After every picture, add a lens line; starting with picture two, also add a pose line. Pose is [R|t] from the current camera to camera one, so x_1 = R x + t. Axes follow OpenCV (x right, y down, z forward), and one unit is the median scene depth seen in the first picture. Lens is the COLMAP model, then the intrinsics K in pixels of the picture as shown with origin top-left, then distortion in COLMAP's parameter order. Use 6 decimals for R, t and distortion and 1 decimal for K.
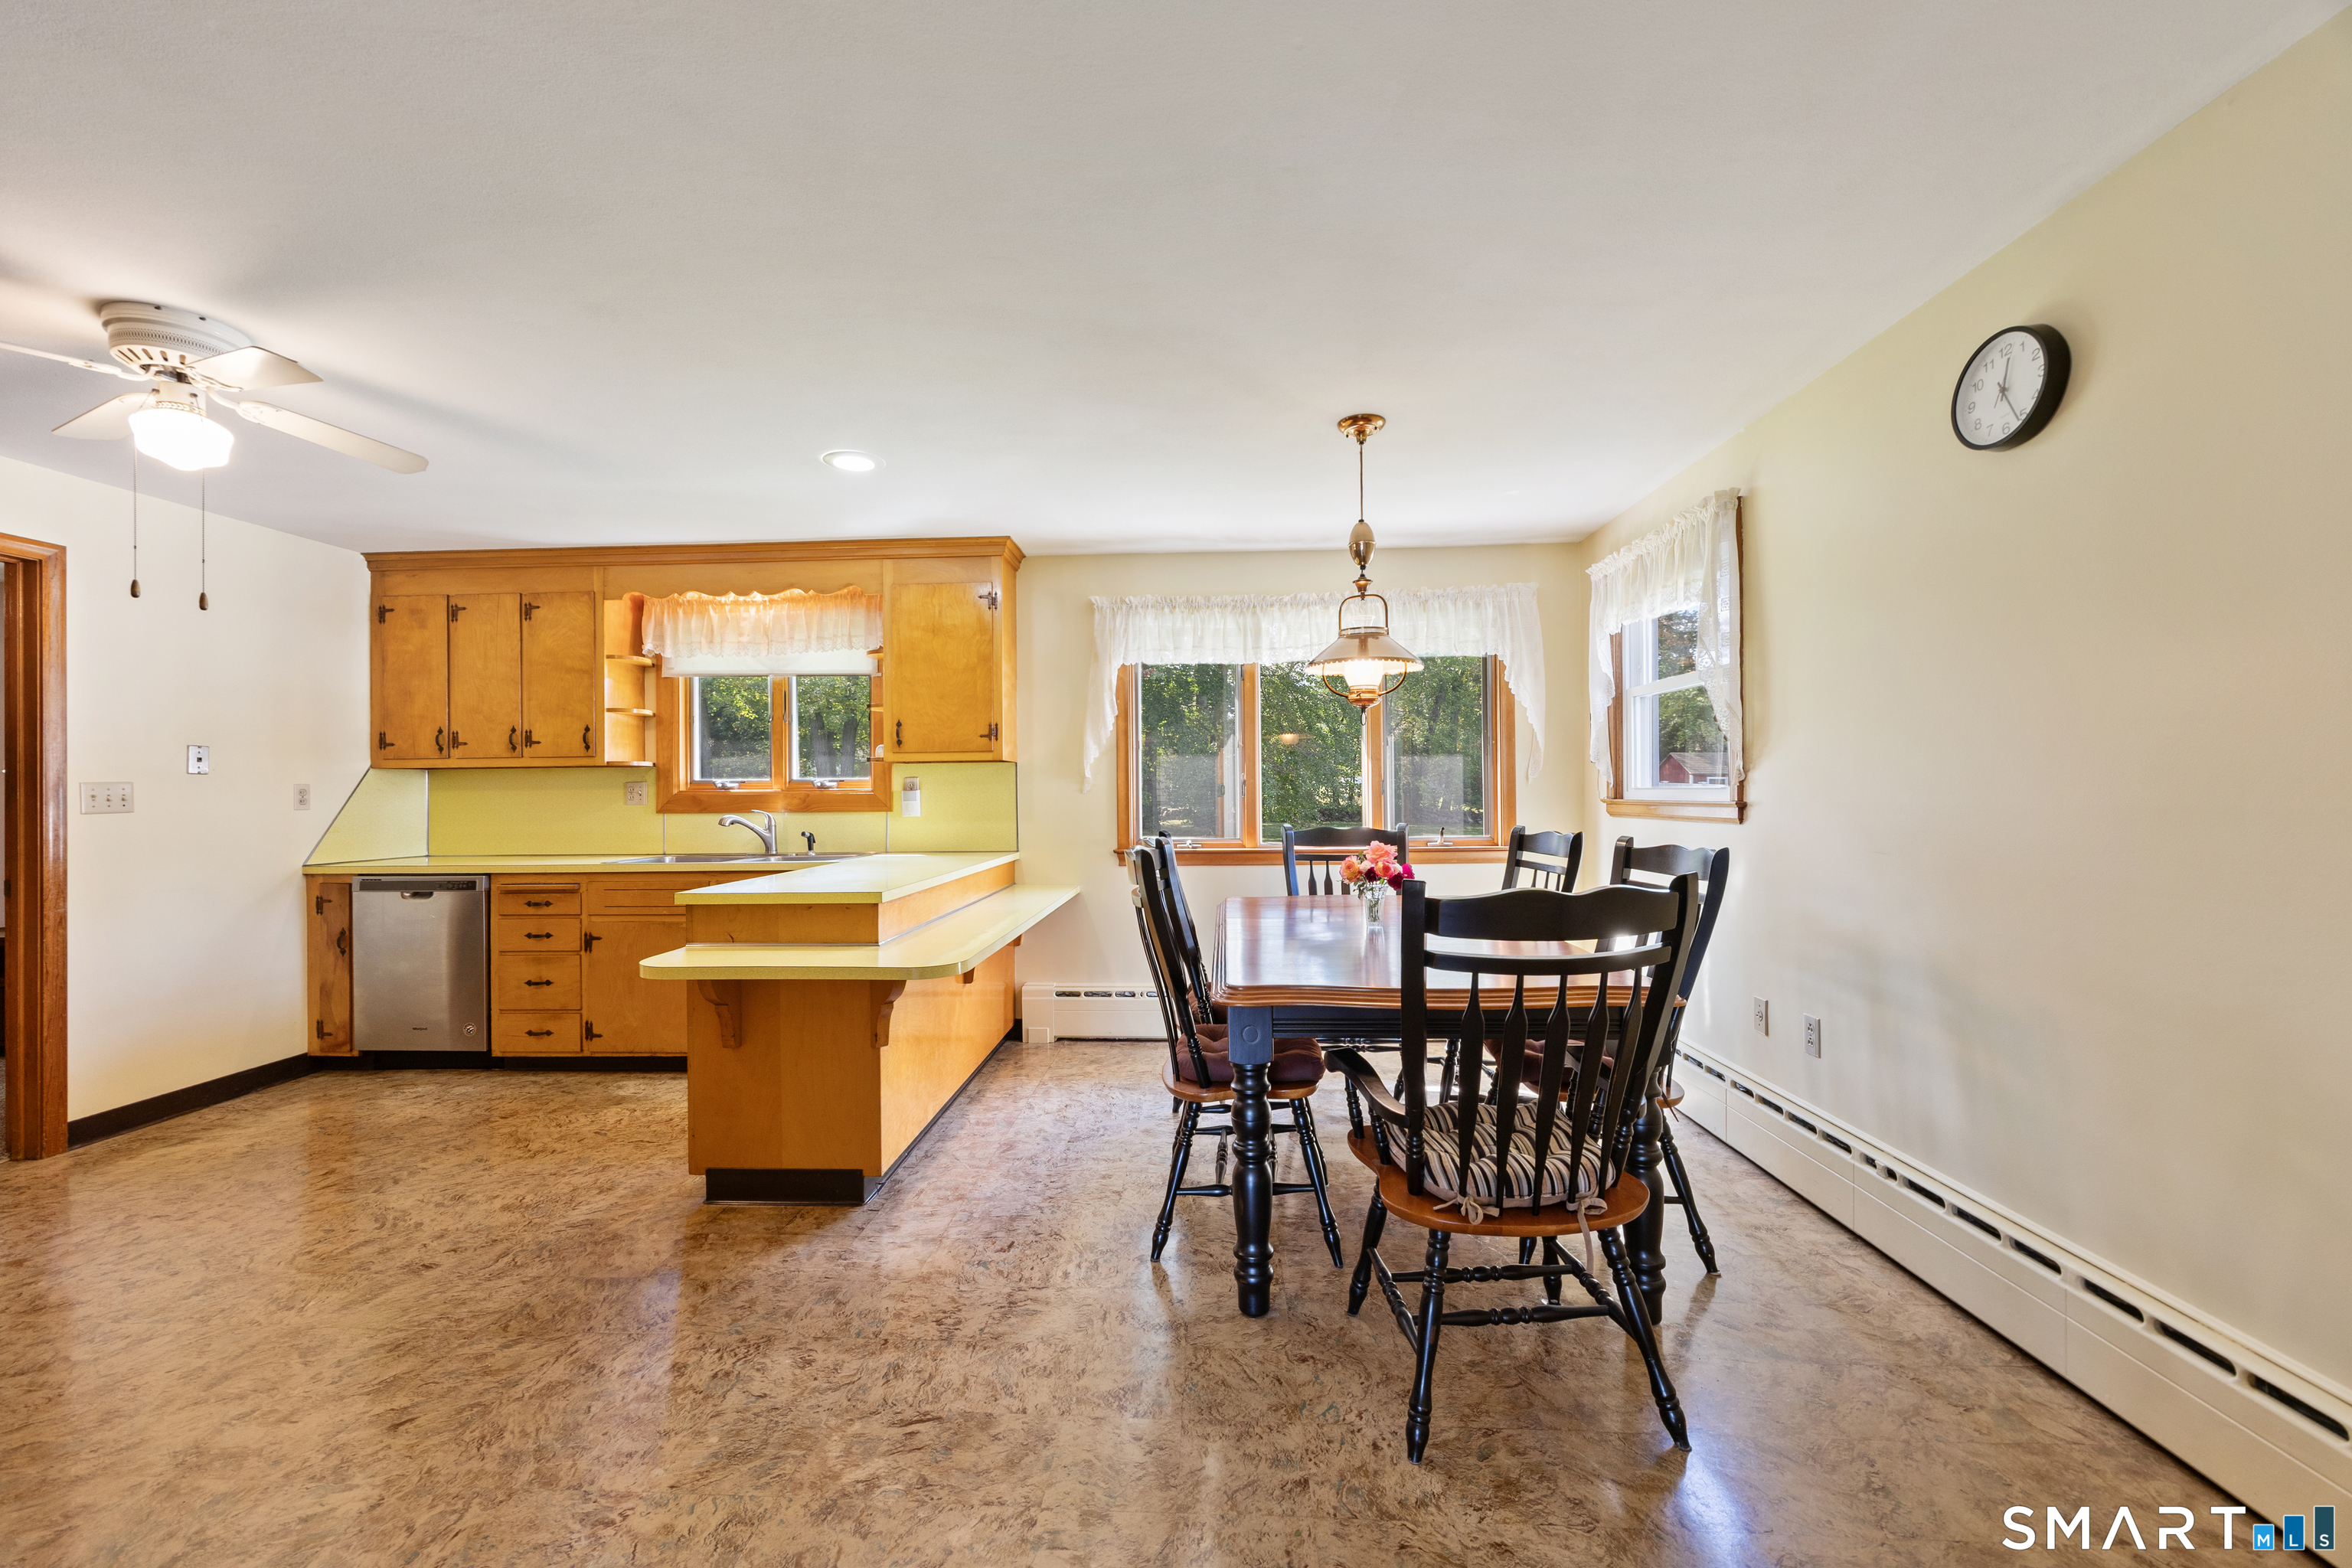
lens RADIAL K [[901.7, 0, 1161.5], [0, 901.7, 789.5], [0, 0, 1]] dist [0.000877, 0.000190]
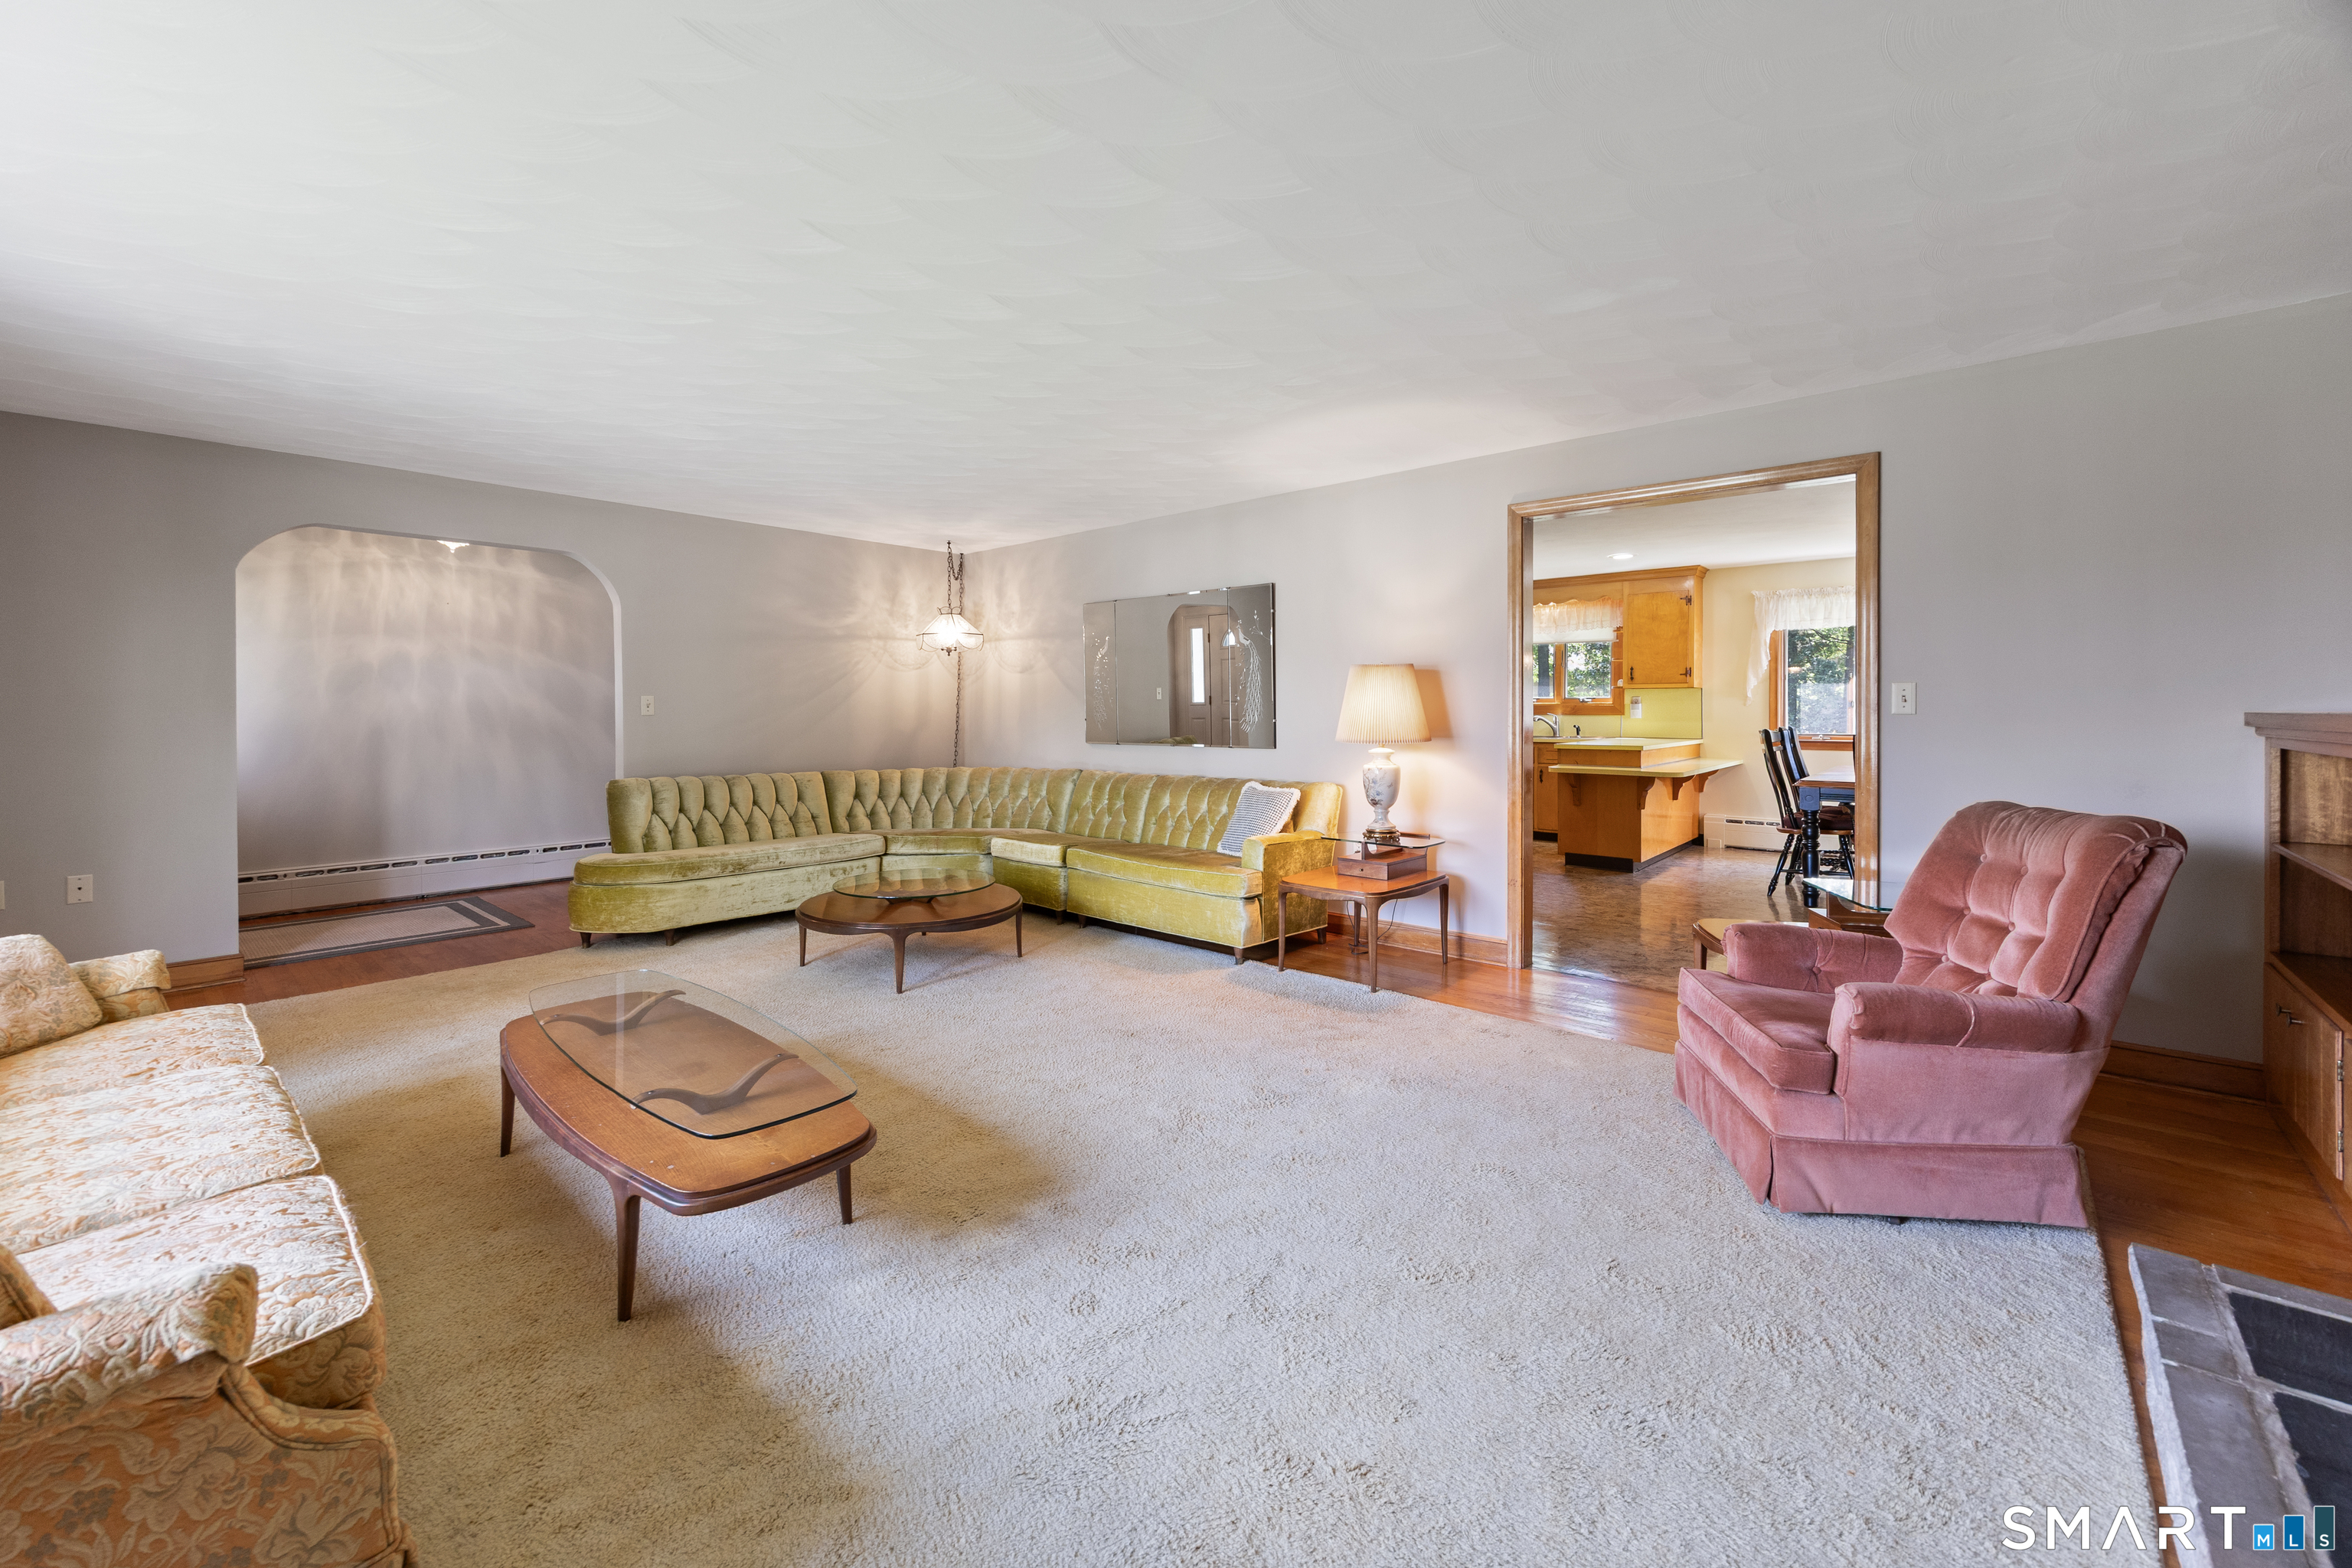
lens RADIAL K [[901.7, 0, 1194.1], [0, 901.7, 713.4], [0, 0, 1]] dist [0.000877, 0.000190]
pose [[0.791151, 0.011411, -0.611514, 0.138969], [-0.003041, 0.999887, 0.014723, -0.003920], [0.611613, -0.009789, 0.791097, -1.050806]]
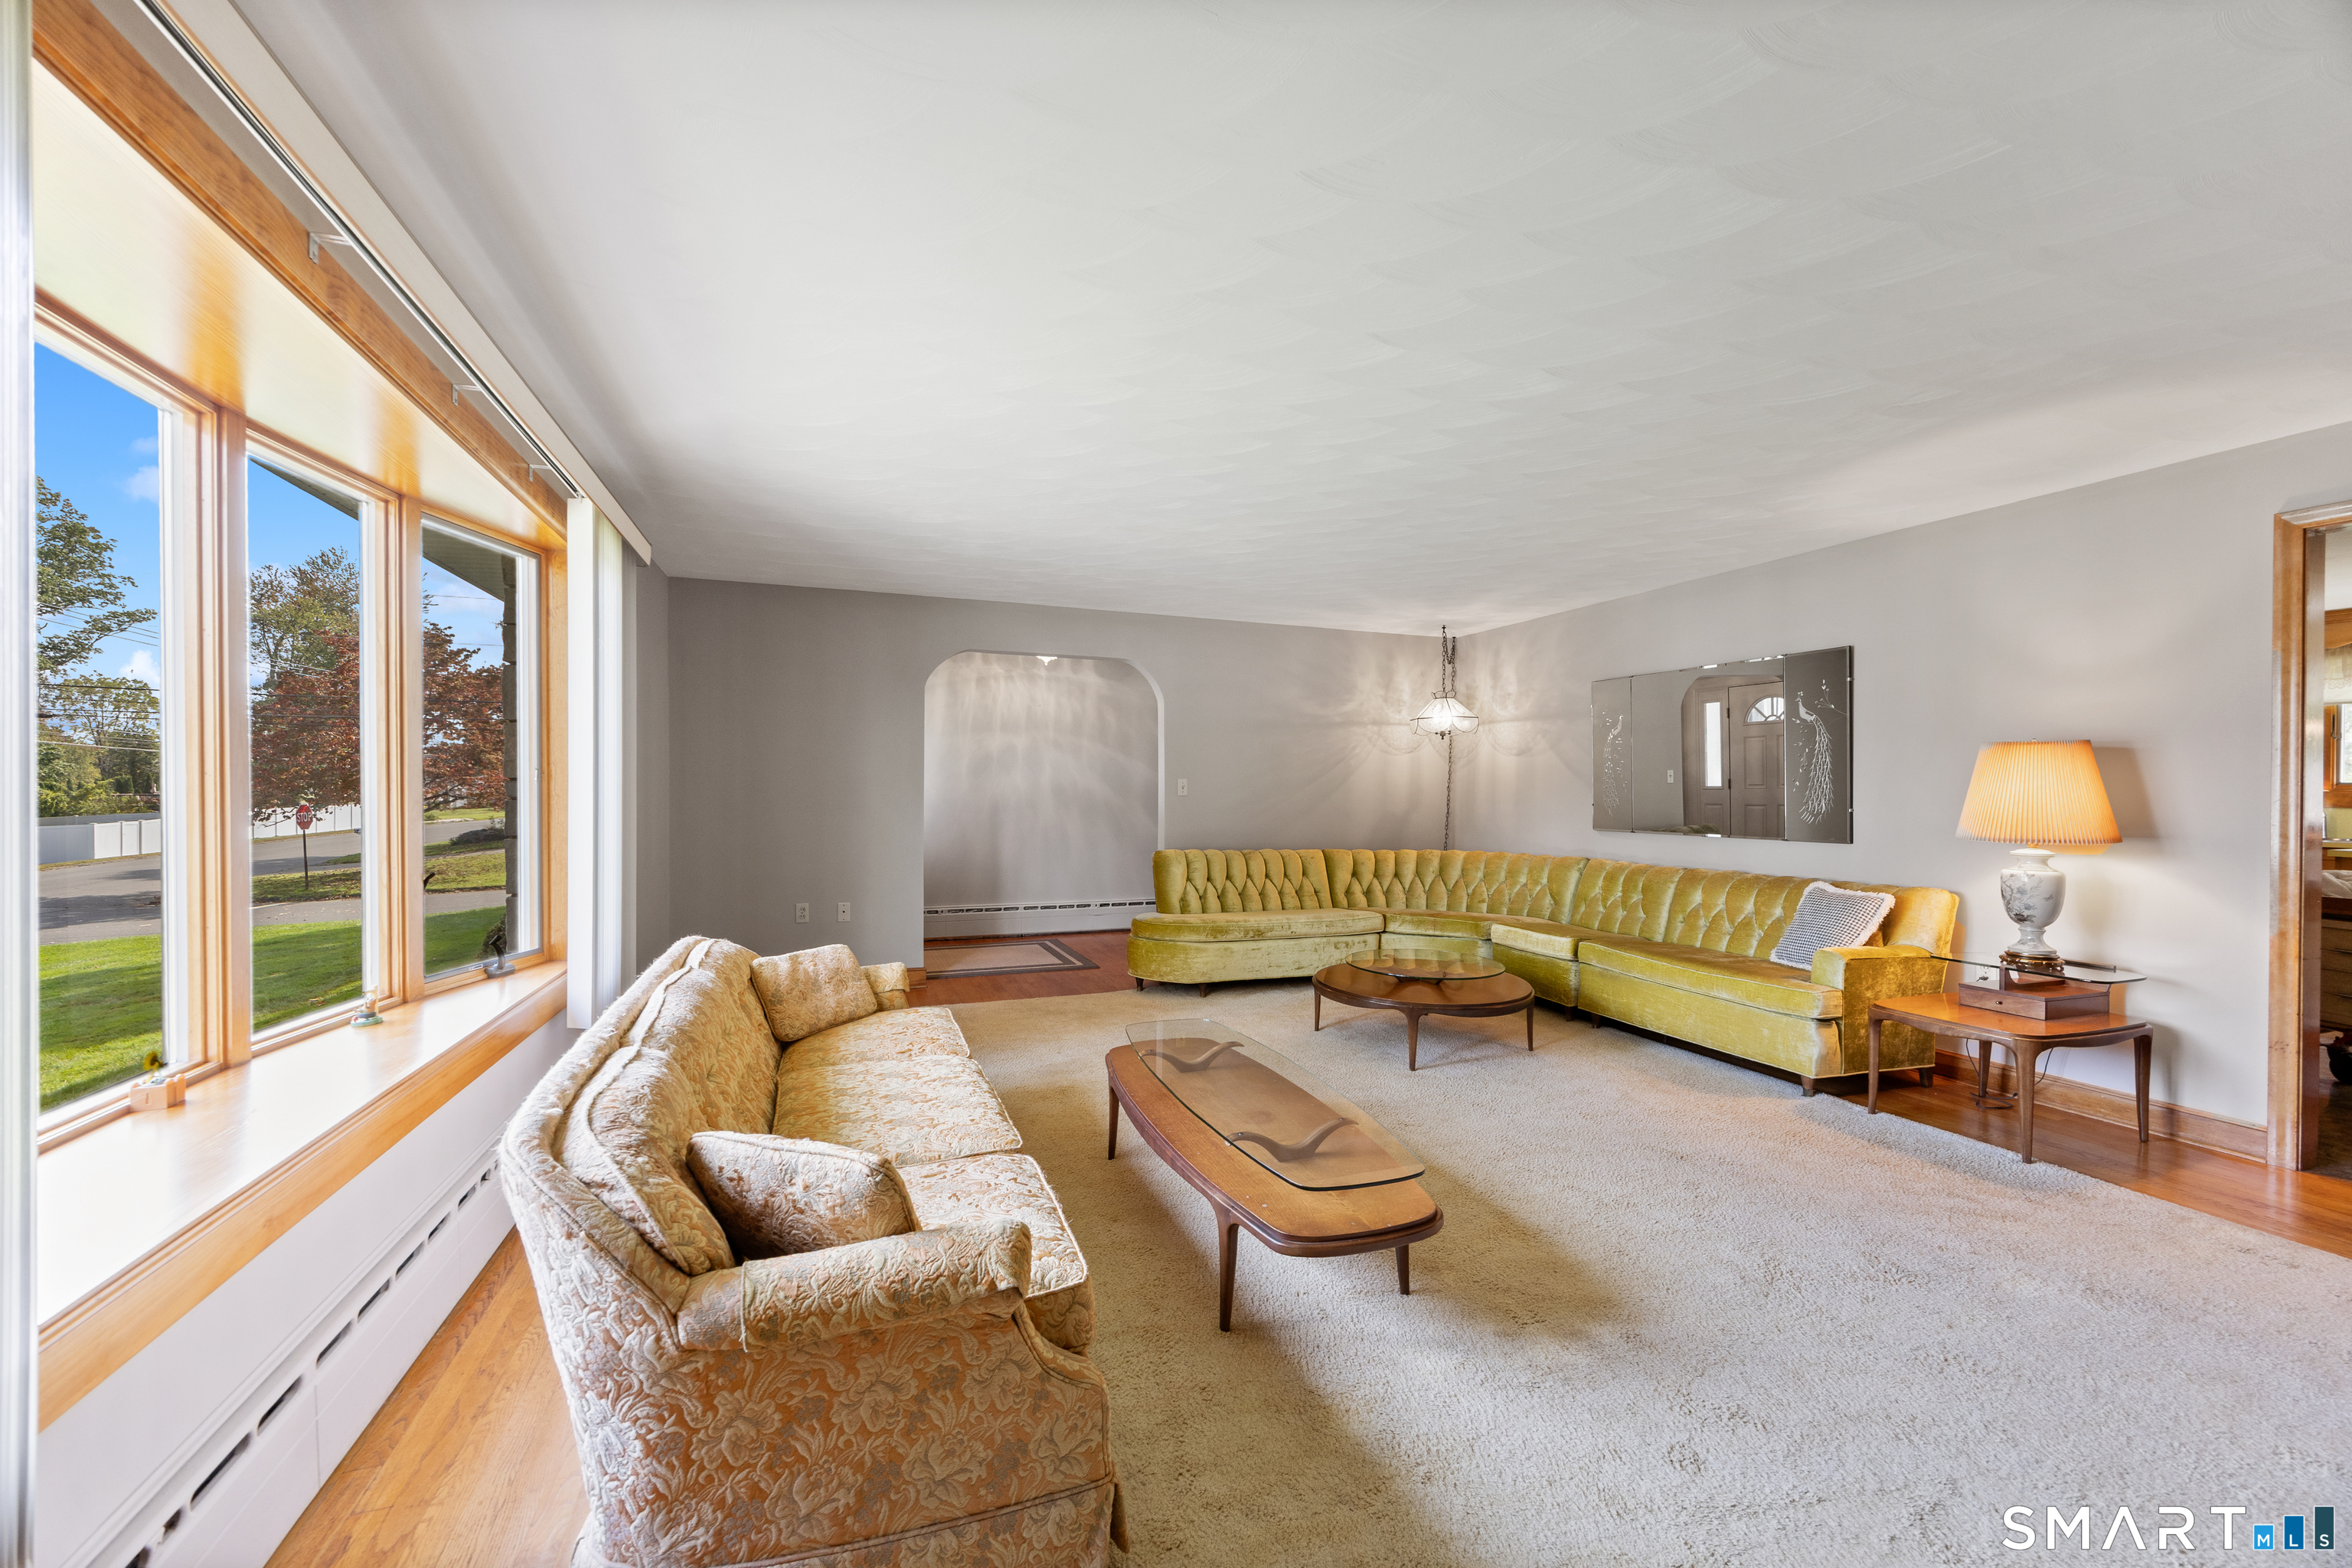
lens RADIAL K [[901.7, 0, 1237.3], [0, 901.7, 792.9], [0, 0, 1]] dist [0.000877, 0.000190]
pose [[0.424540, 0.014128, -0.905299, 0.083210], [-0.004490, 0.999899, 0.013499, -0.008917], [0.905398, -0.001667, 0.424561, -1.104265]]
